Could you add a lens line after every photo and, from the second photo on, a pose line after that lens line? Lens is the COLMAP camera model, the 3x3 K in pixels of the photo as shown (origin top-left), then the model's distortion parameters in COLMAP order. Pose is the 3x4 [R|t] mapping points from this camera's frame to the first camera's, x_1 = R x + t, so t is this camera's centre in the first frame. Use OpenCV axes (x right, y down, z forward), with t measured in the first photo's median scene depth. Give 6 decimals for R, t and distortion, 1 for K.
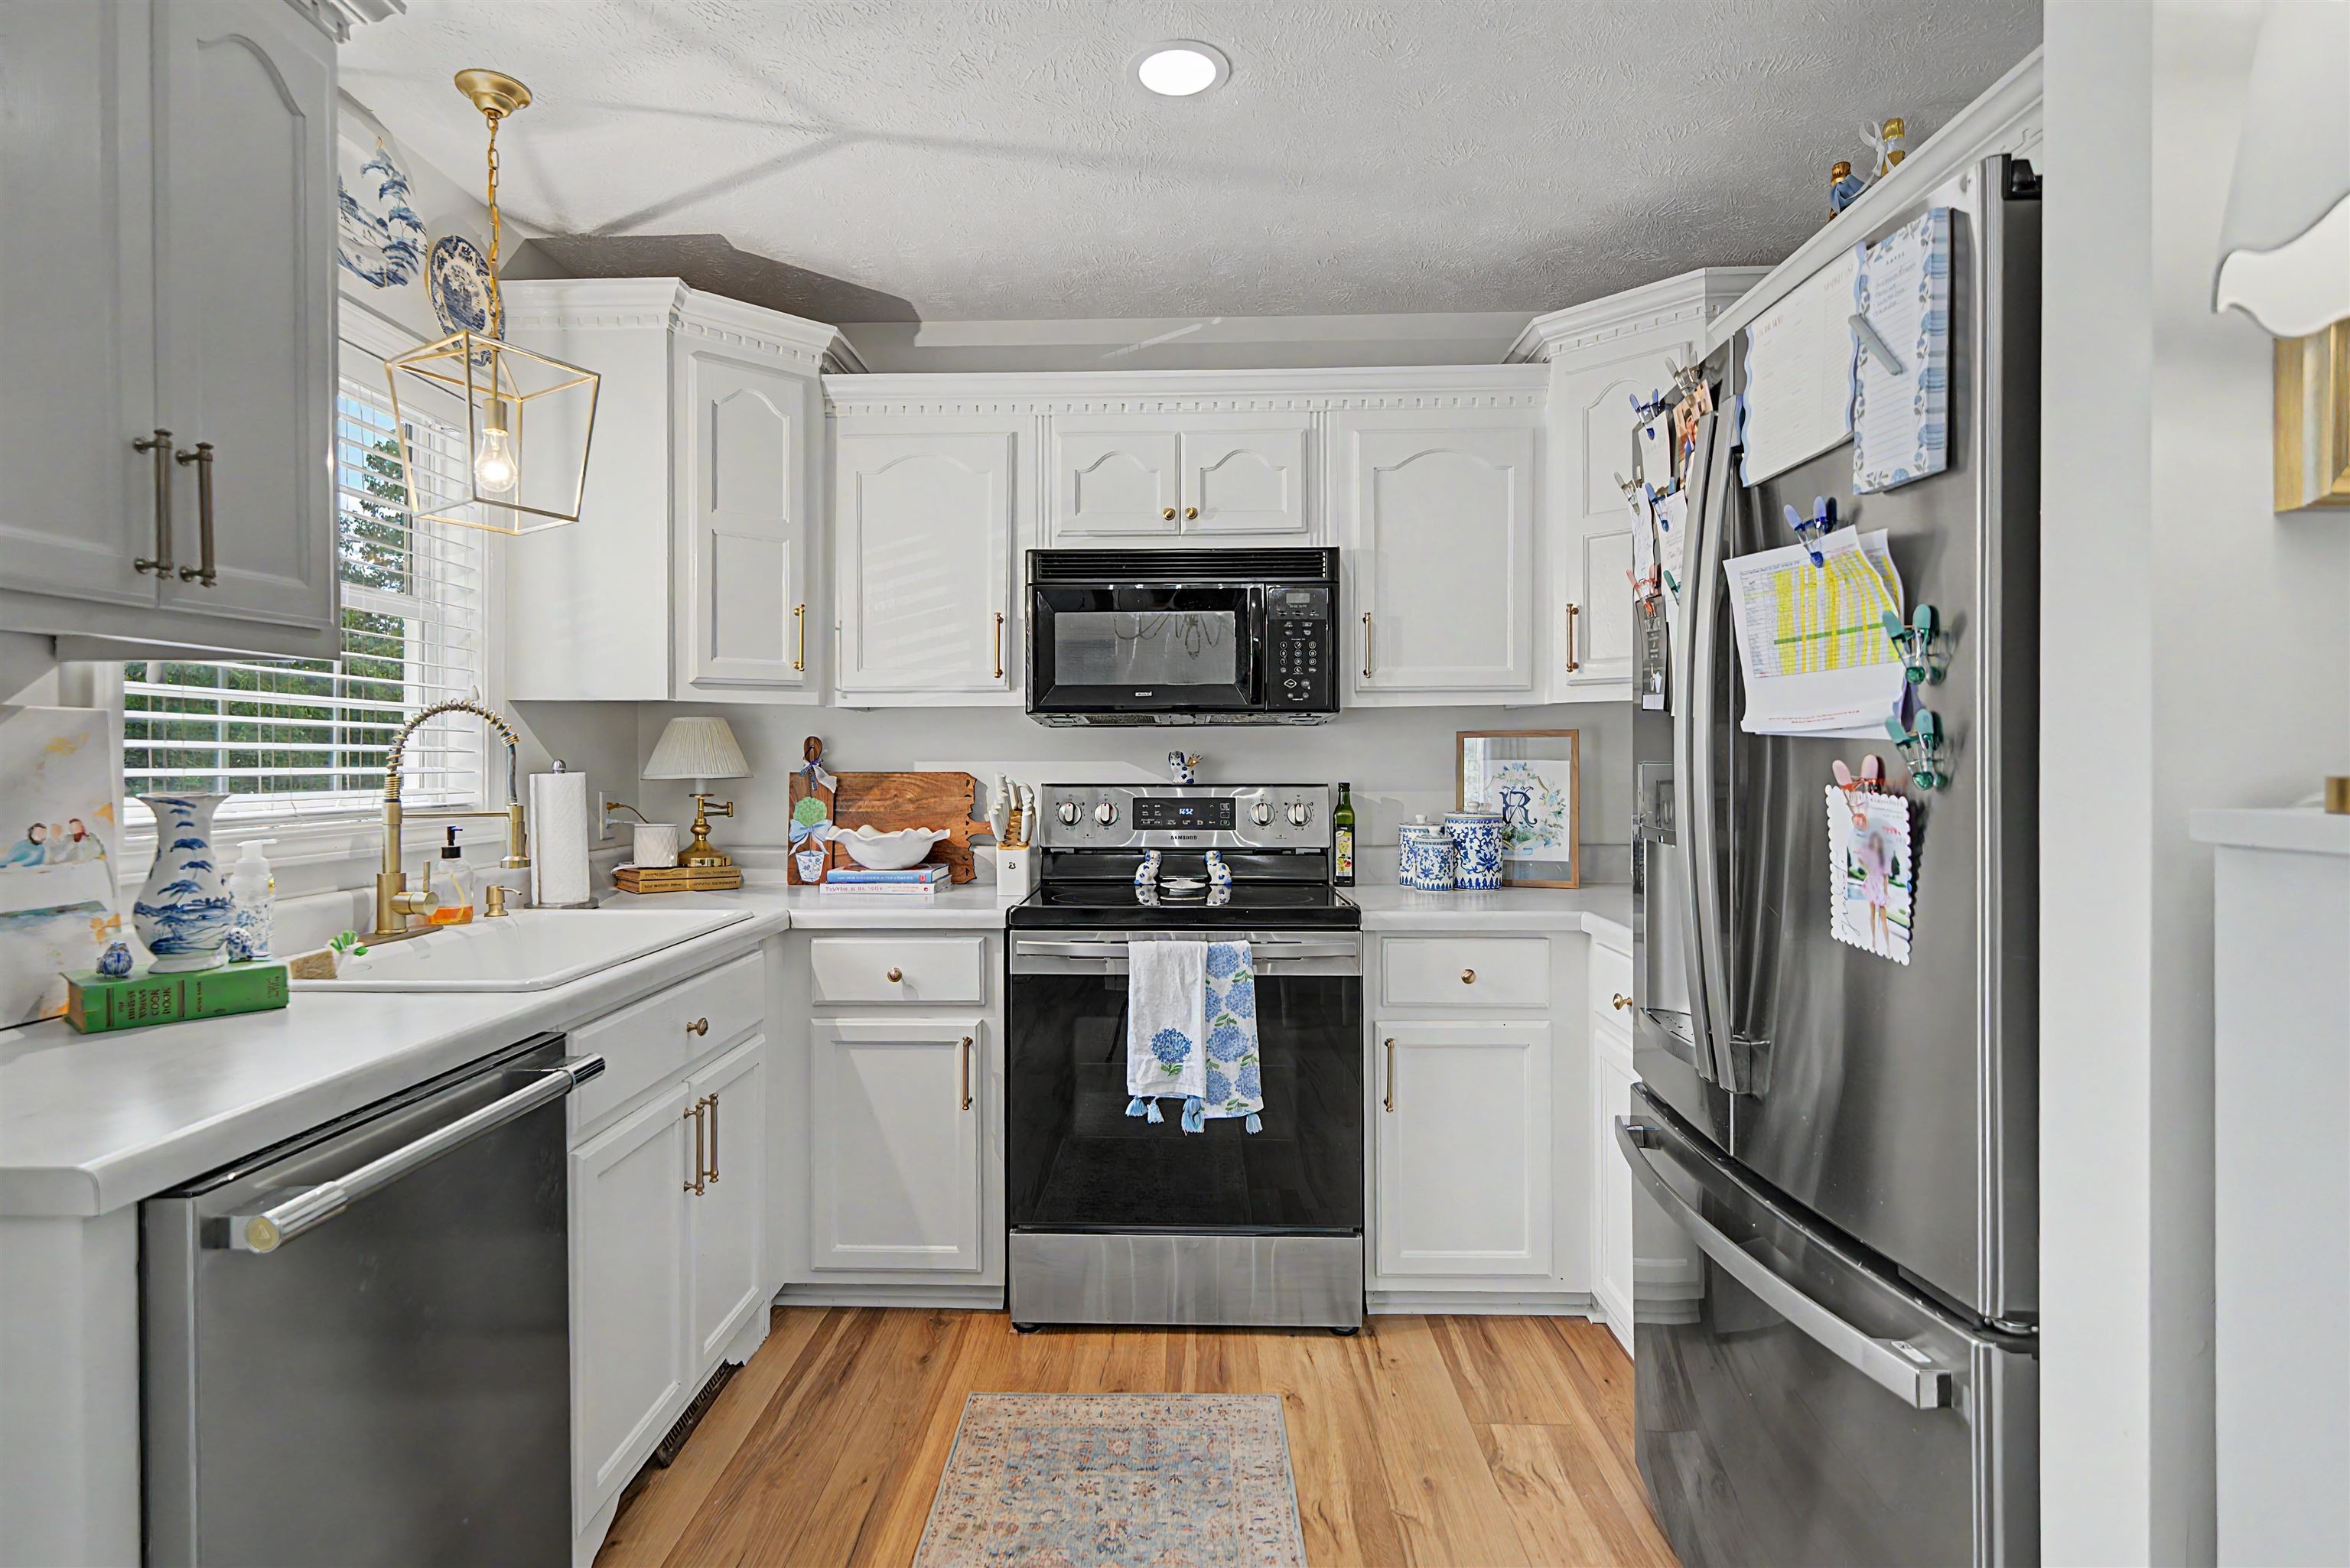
lens RADIAL K [[1192.6, 0, 1169.6], [0, 1192.6, 766.9], [0, 0, 1]] dist [0.001161, -0.000195]
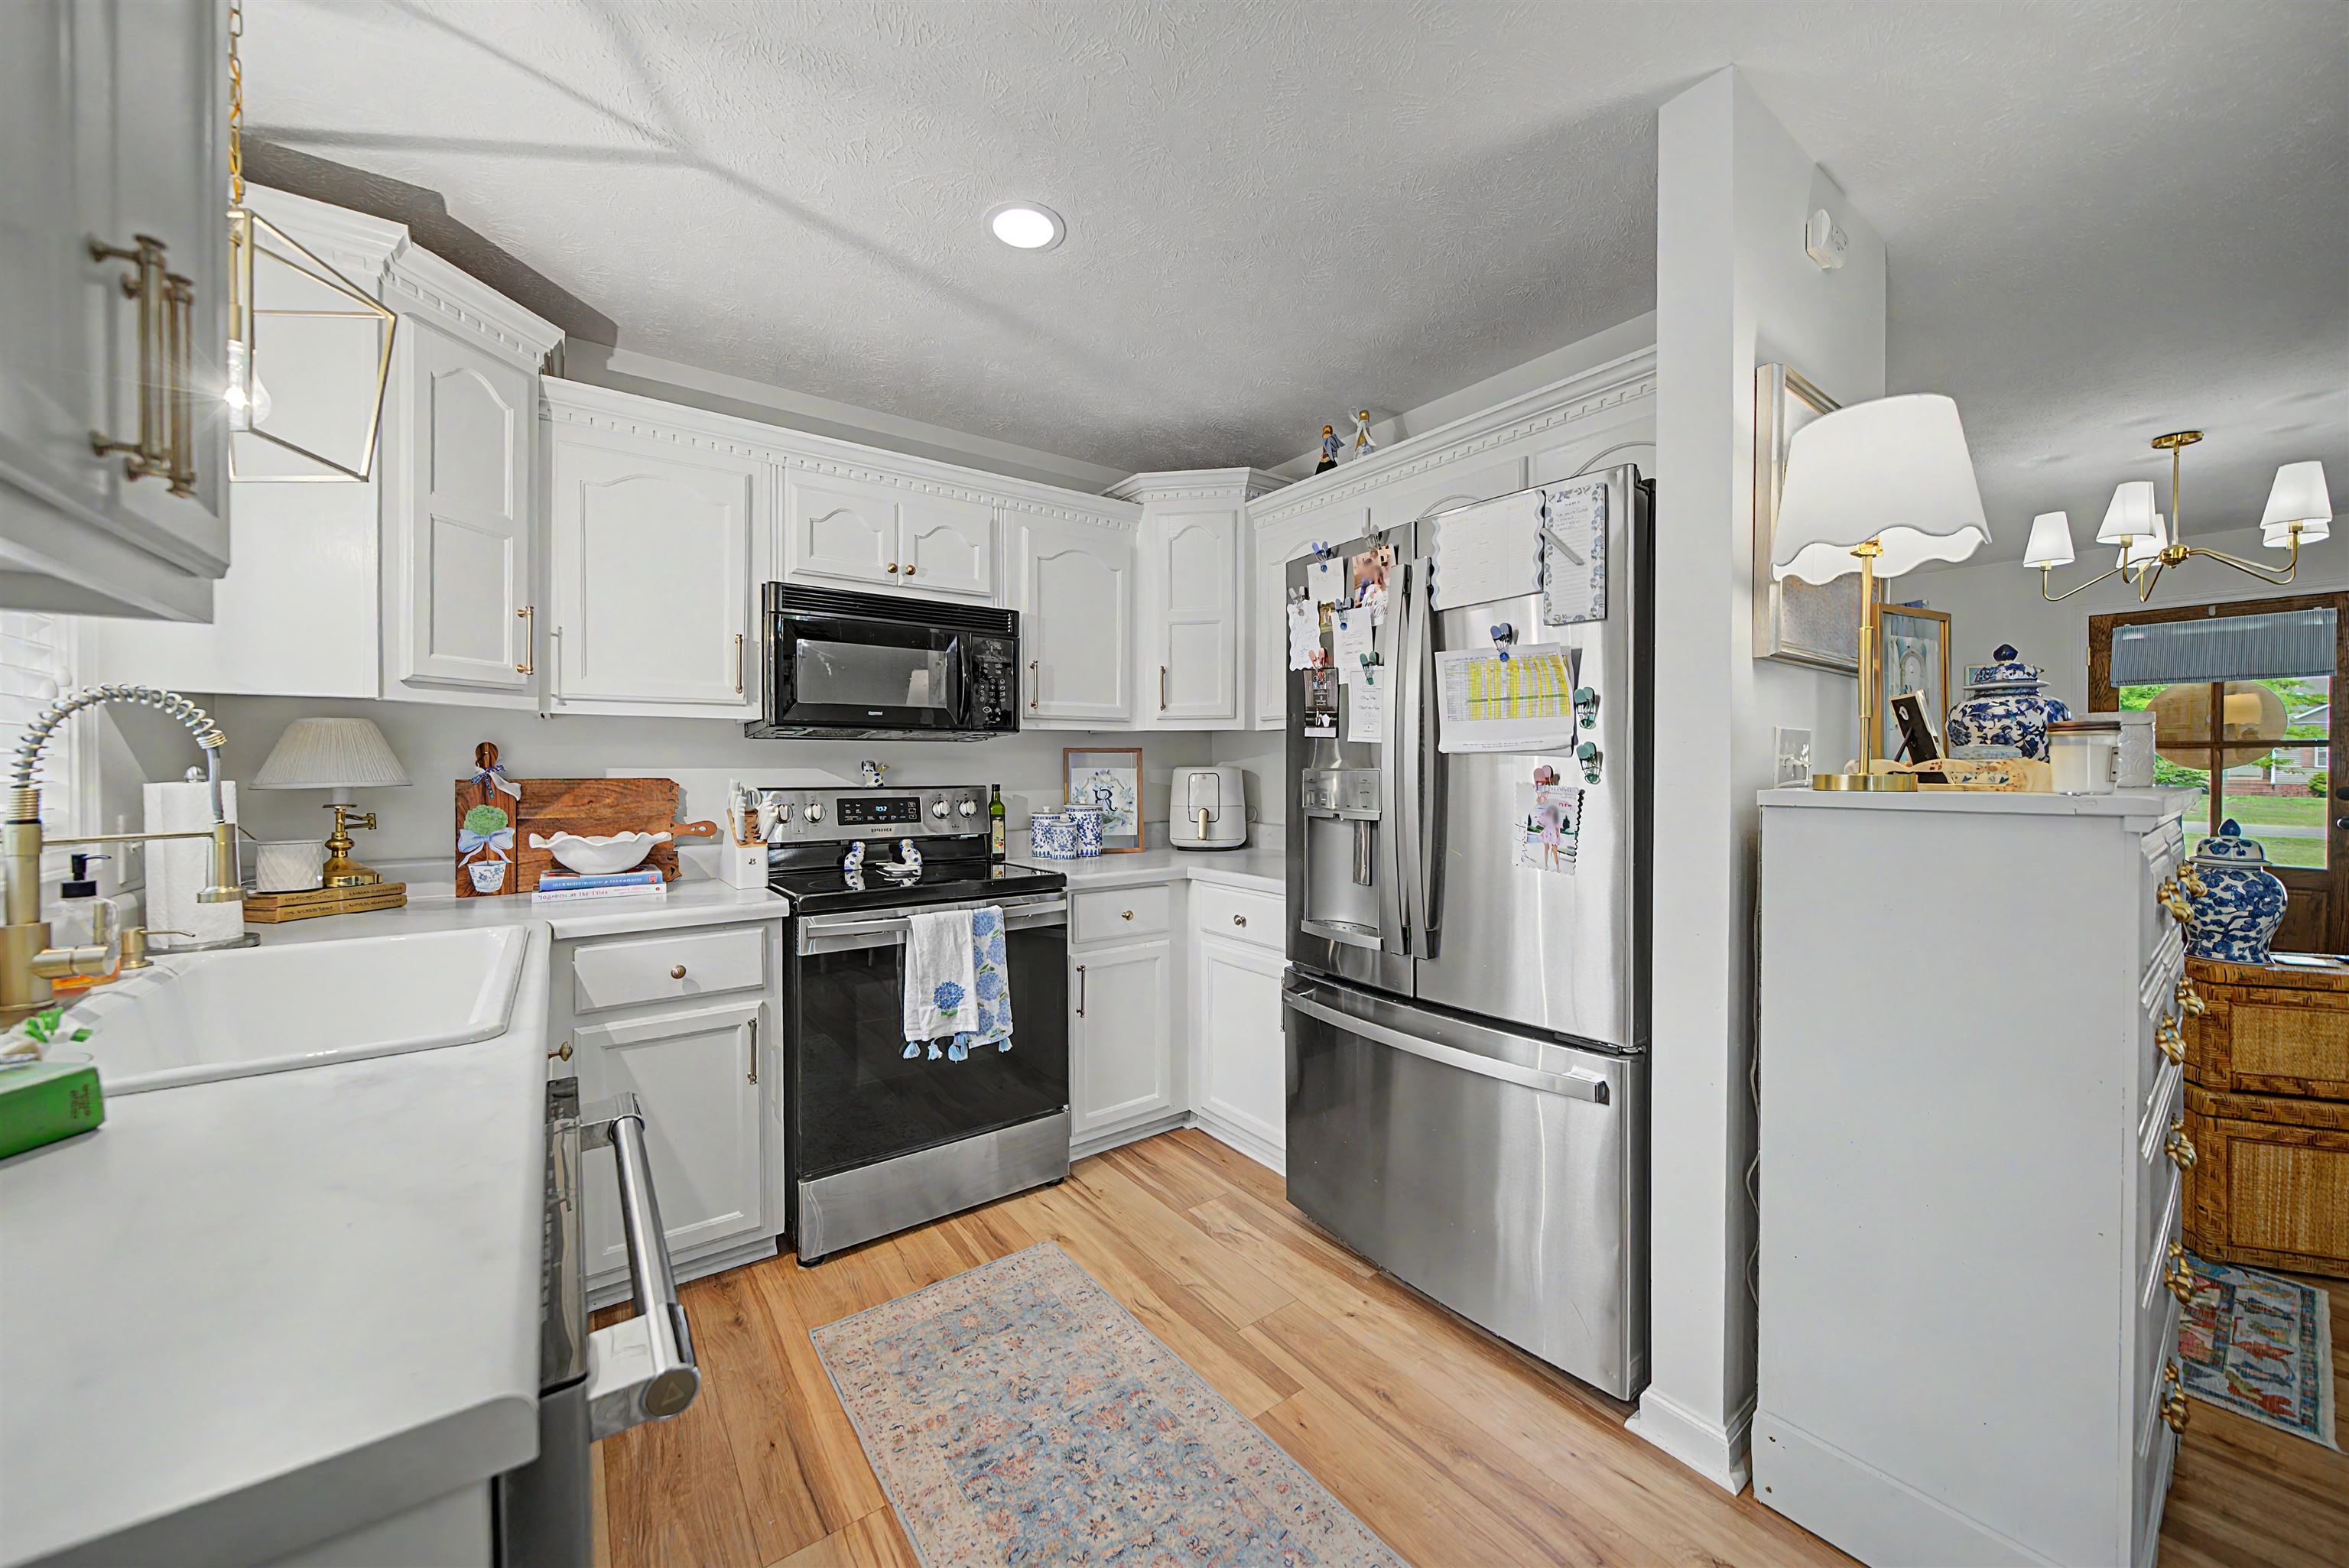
lens RADIAL K [[833.0, 0, 1170.7], [0, 833.0, 777.0], [0, 0, 1]] dist [-0.005456, 0.000493]
pose [[0.793306, -0.004949, 0.608803, -0.330648], [0.002578, 0.999985, 0.004769, 0.000981], [-0.608818, -0.002214, 0.793307, 0.157502]]
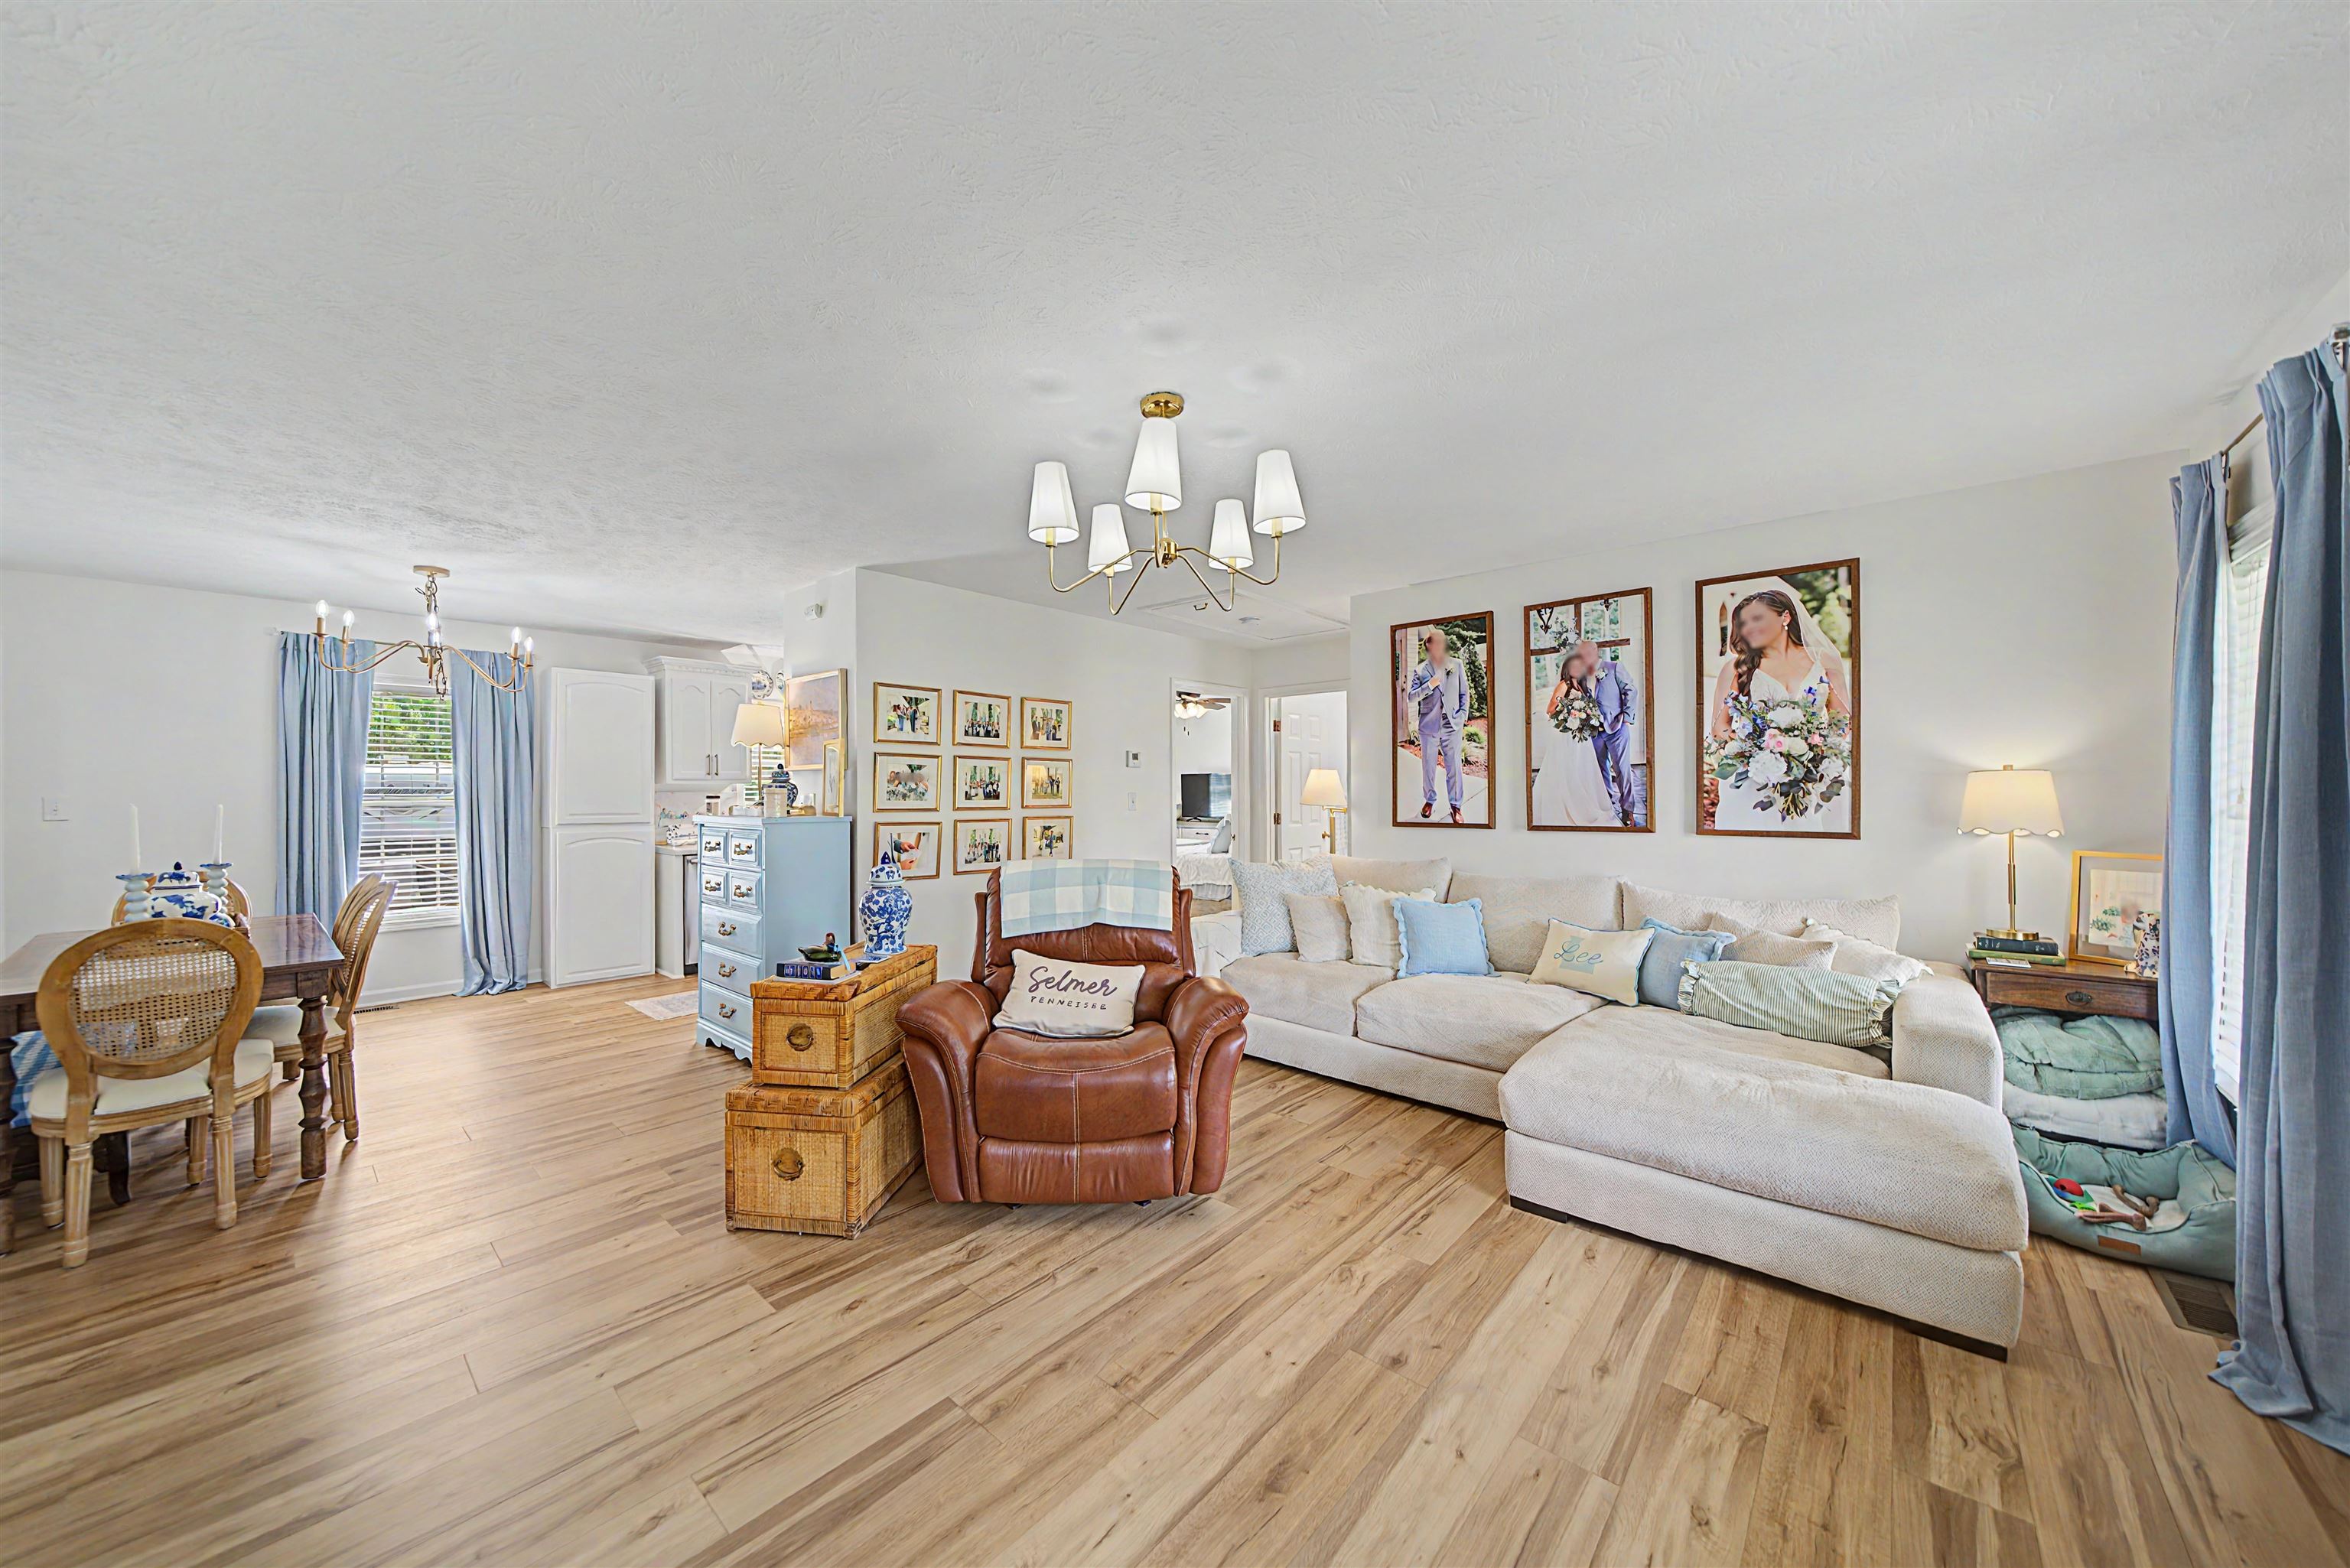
lens RADIAL K [[833.4, 0, 1153.1], [0, 833.4, 795.5], [0, 0, 1]] dist [-0.005456, 0.000493]
pose [[0.764385, 0.006040, -0.644732, 2.051800], [-0.005353, 0.999981, 0.003022, -0.034012], [0.644738, 0.001141, 0.764403, -0.499854]]
